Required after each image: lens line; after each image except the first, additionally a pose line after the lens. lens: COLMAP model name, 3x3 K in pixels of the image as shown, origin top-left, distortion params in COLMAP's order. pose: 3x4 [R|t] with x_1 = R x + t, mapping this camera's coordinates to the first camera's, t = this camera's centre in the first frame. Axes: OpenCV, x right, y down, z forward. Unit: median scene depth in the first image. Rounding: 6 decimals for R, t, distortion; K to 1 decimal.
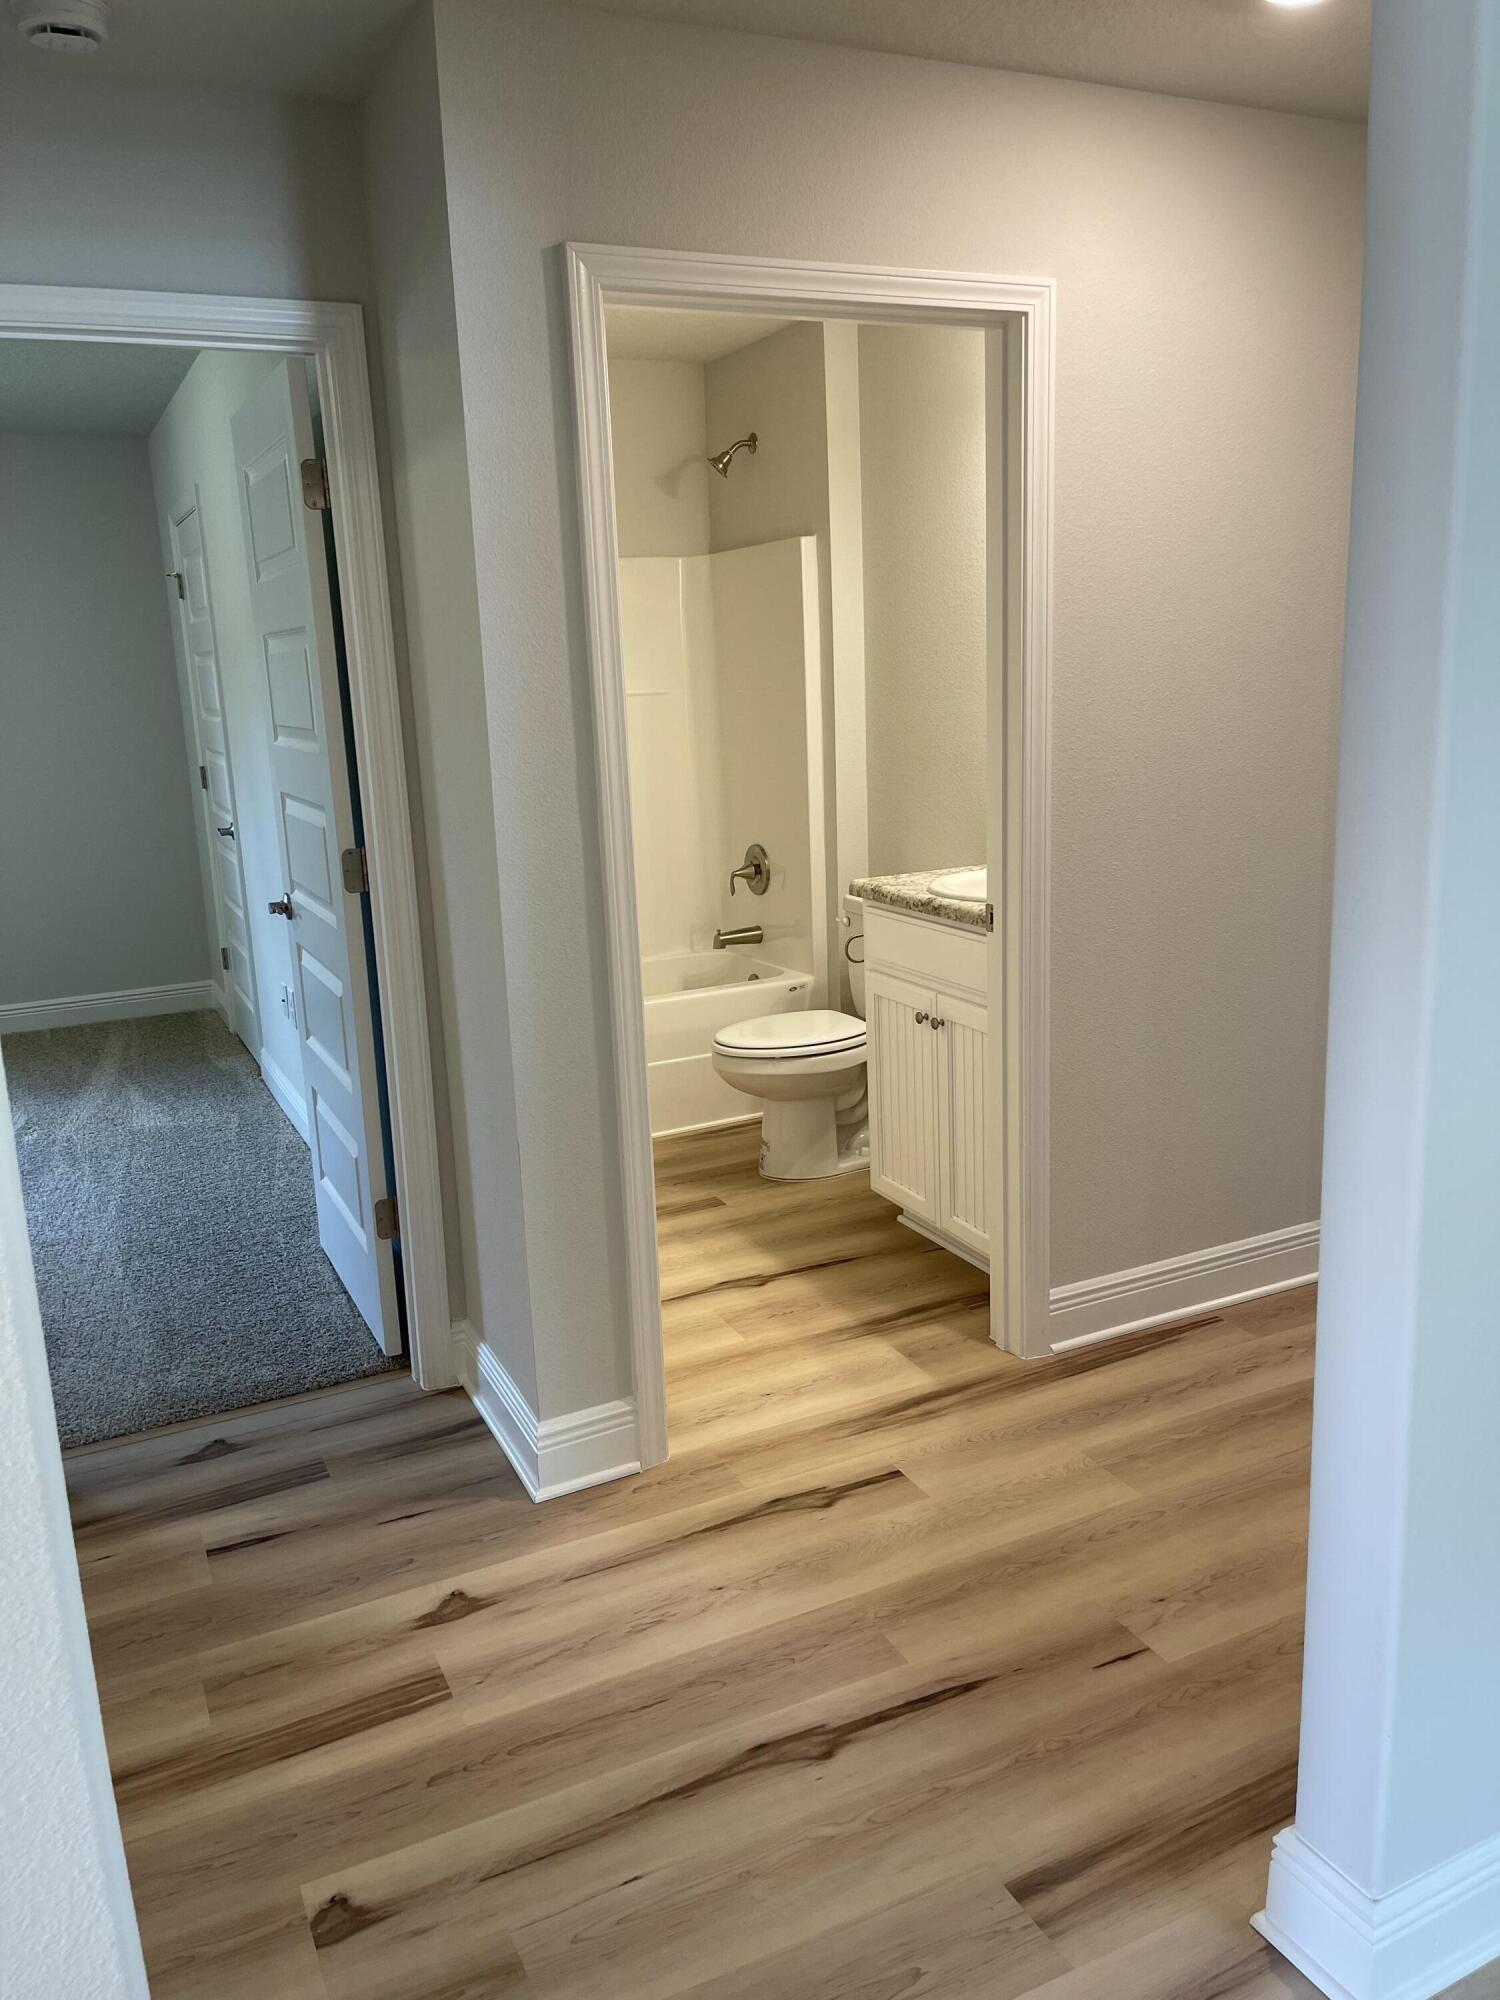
lens RADIAL K [[1510.0, 0, 743.0], [0, 1510.0, 1014.9], [0, 0, 1]] dist [0.088504, -0.125098]
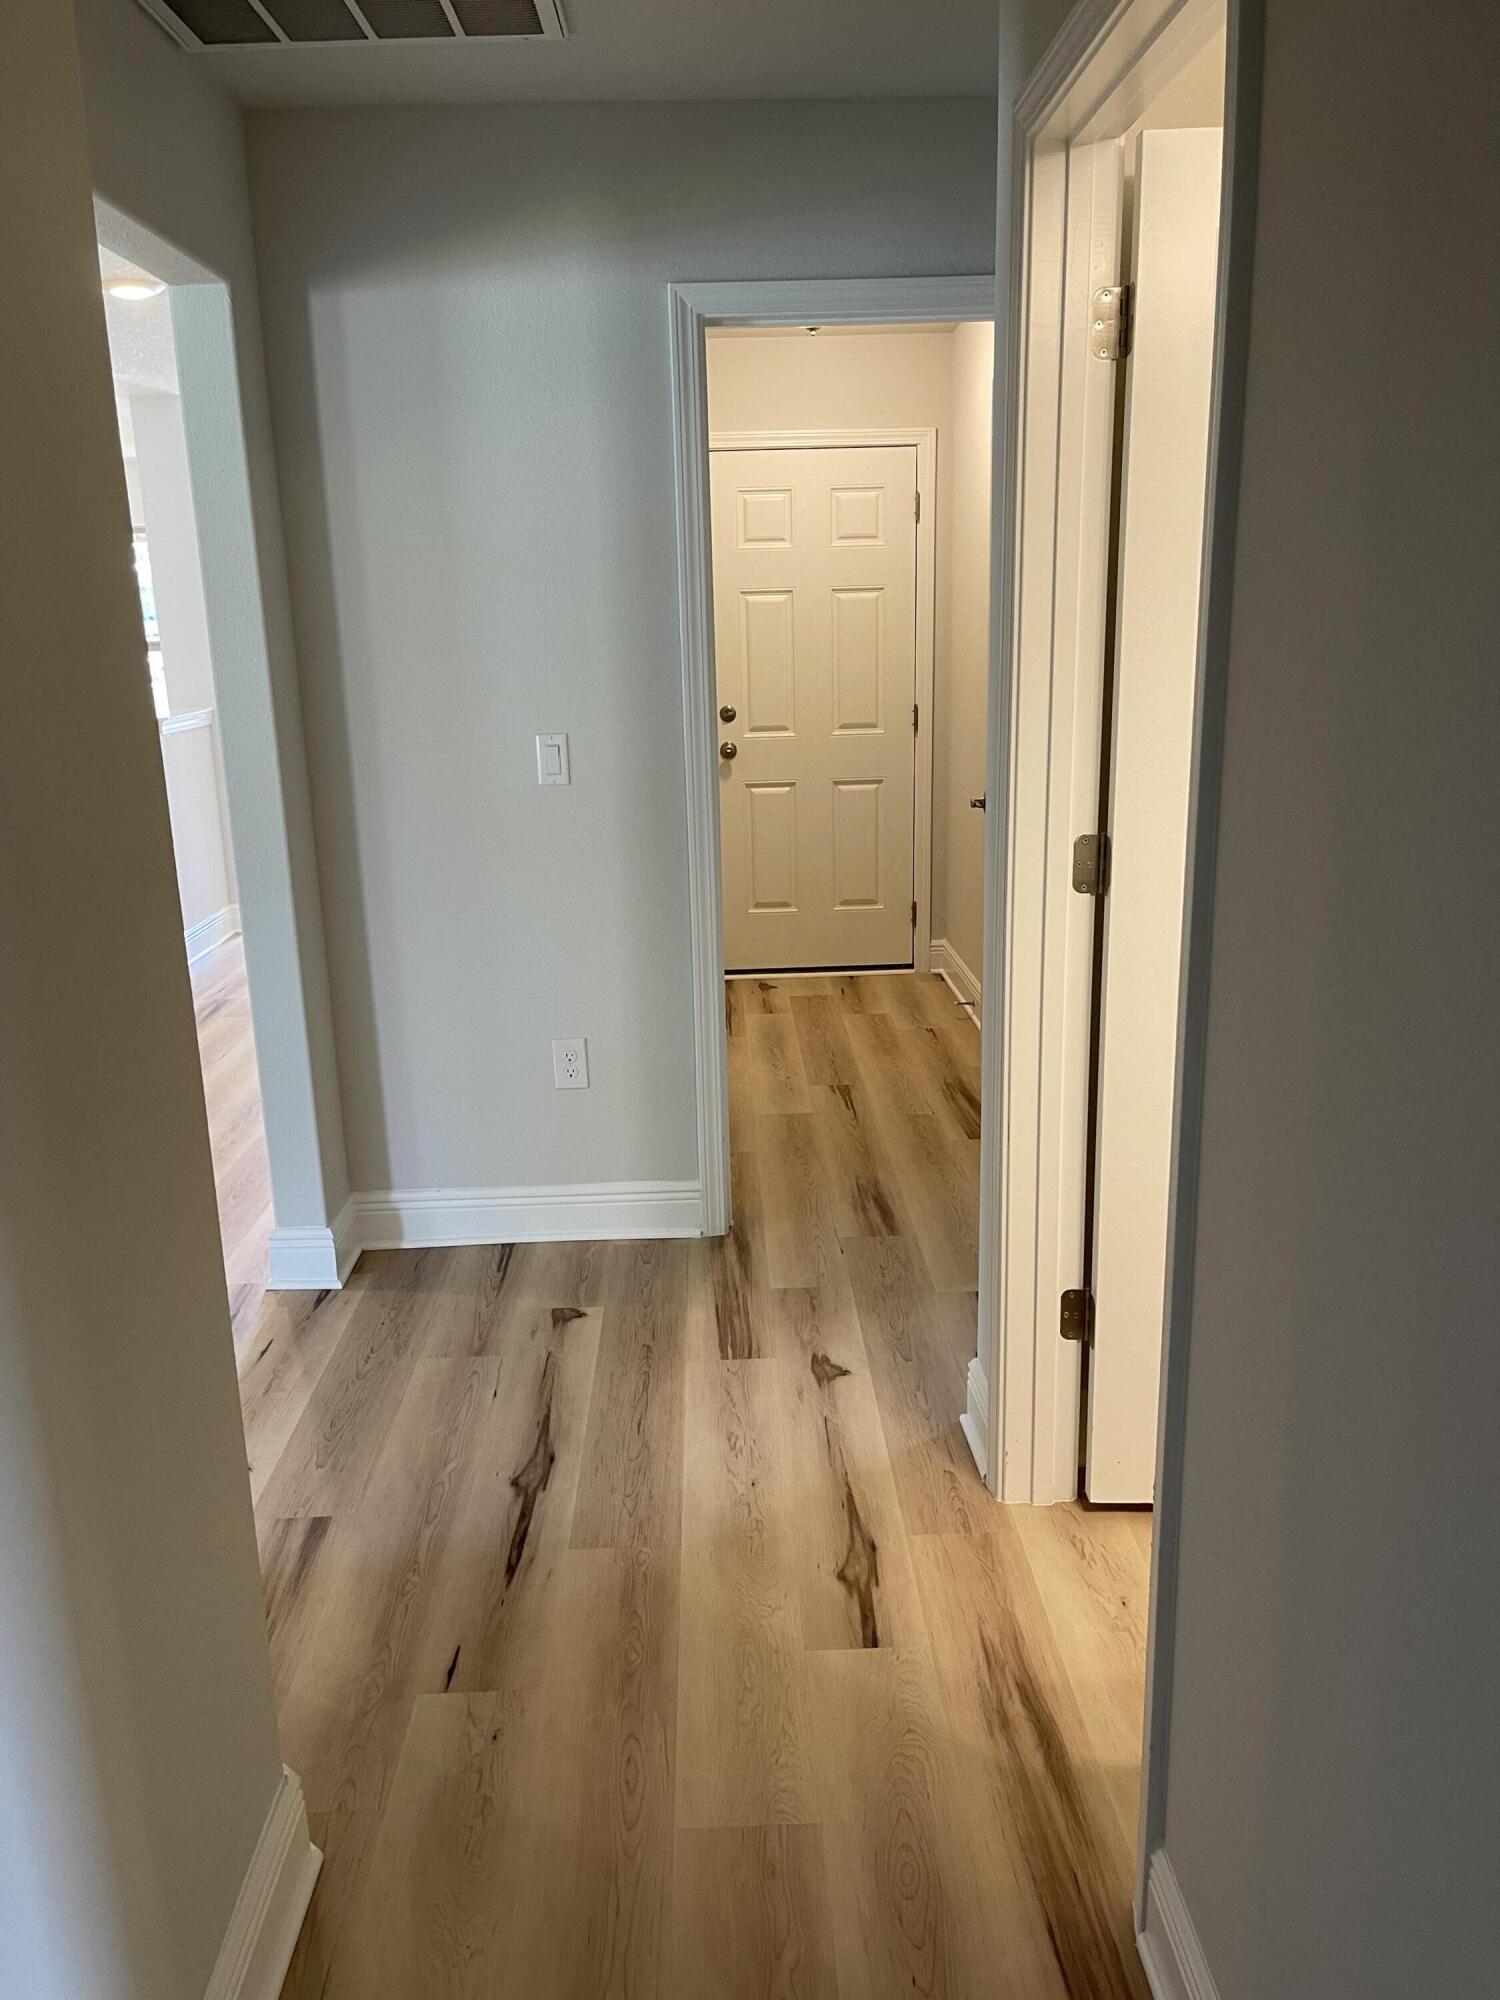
lens RADIAL K [[1510.0, 0, 743.0], [0, 1510.0, 1014.9], [0, 0, 1]] dist [0.088504, -0.125098]
pose [[-0.413321, 0.280596, -0.866274, 0.921631], [-0.156612, 0.915257, 0.371185, -0.362179], [0.897016, 0.289087, -0.334351, 1.404555]]
